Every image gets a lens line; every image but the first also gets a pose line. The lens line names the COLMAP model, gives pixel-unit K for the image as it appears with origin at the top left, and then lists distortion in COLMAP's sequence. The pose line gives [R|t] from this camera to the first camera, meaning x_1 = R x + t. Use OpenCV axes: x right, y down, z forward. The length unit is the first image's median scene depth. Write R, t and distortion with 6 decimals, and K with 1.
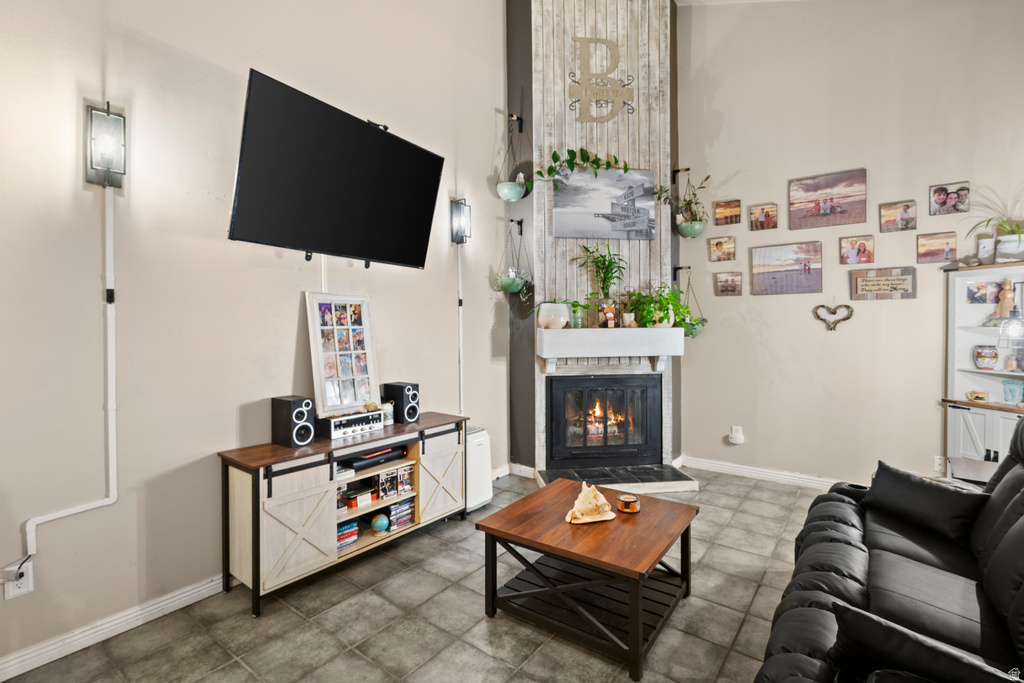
lens RADIAL K [[476.7, 0, 506.2], [0, 476.7, 327.0], [0, 0, 1]] dist [-0.001669, 0.000253]
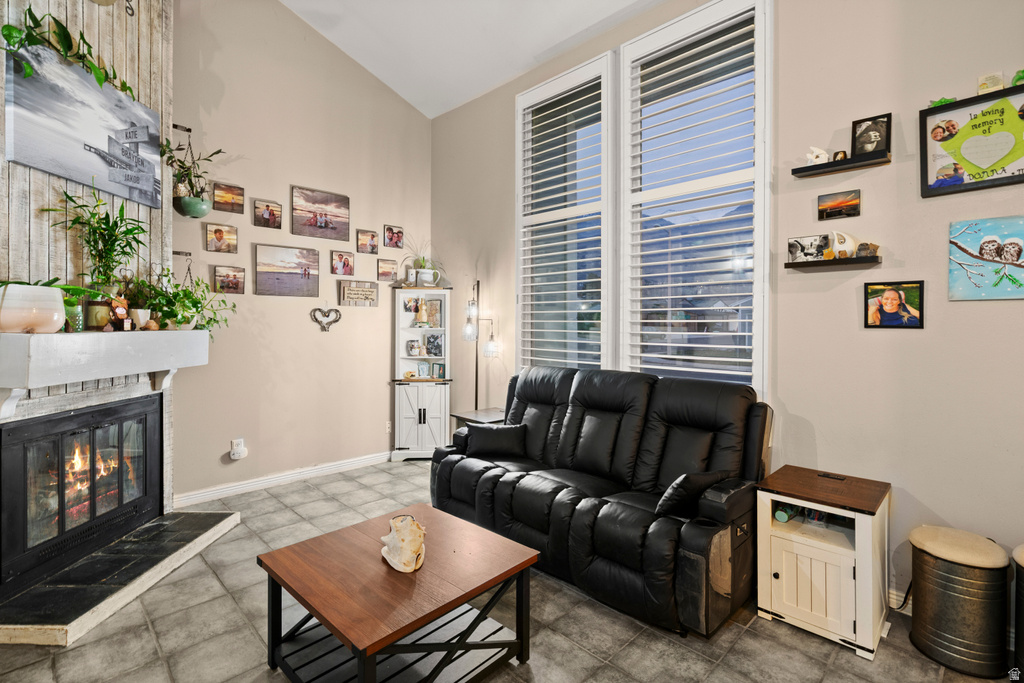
lens RADIAL K [[476.7, 0, 506.2], [0, 476.7, 327.0], [0, 0, 1]] dist [-0.001669, 0.000253]
pose [[0.146818, -0.000786, 0.989163, -0.354793], [0.004020, 0.999992, 0.000198, -0.001615], [-0.989155, 0.003947, 0.146820, 0.398632]]
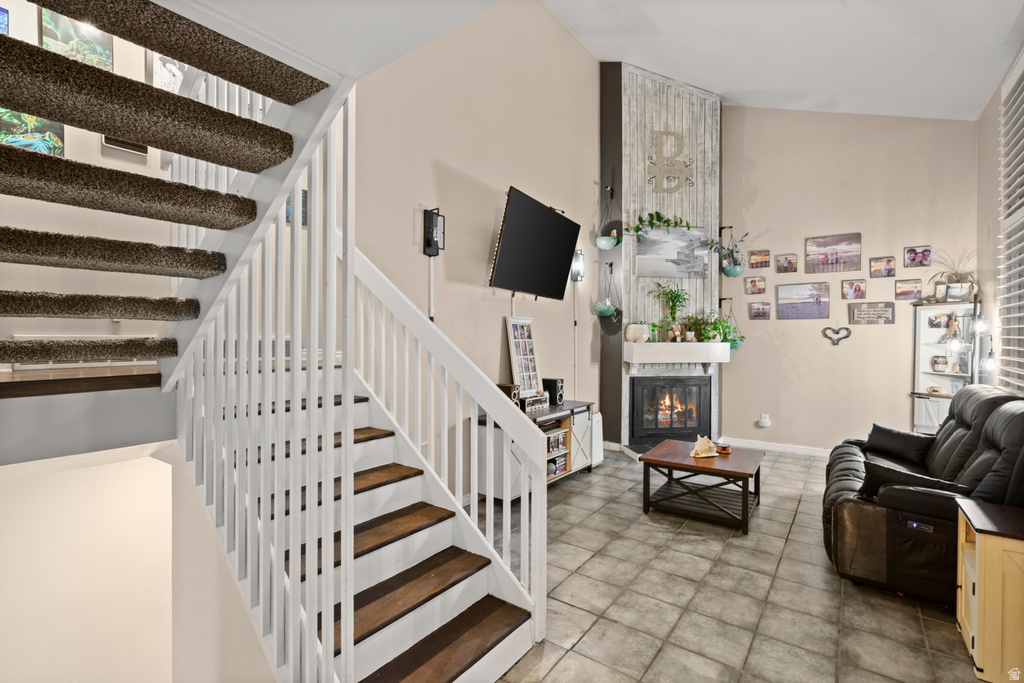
lens RADIAL K [[460.0, 0, 512.0], [0, 460.0, 341.5], [0, 0, 1]] dist [0.001851, -0.000054]
pose [[0.999627, 0.008813, 0.025841, -0.307500], [-0.008847, 0.999960, 0.001230, 0.002393], [-0.025829, -0.001458, 0.999665, -0.337951]]
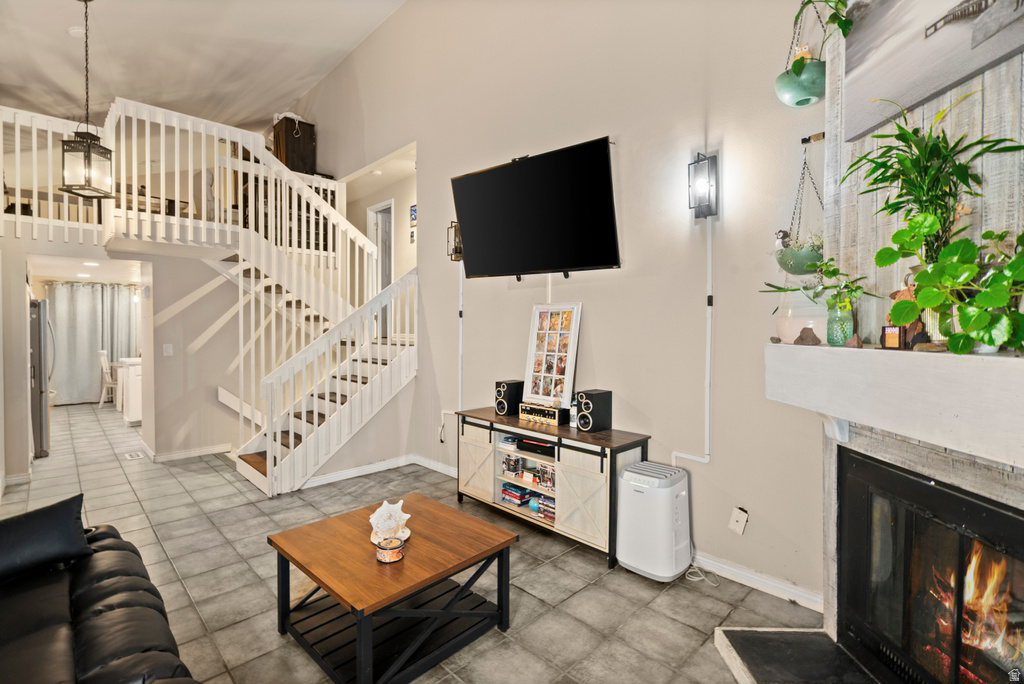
lens RADIAL K [[478.2, 0, 512.3], [0, 478.2, 330.8], [0, 0, 1]] dist [0.000479, 0.000163]
pose [[-0.130980, 0.021568, -0.991150, 0.619533], [-0.000777, 0.999761, 0.021858, -0.020322], [0.991385, 0.003634, -0.130932, 0.779936]]
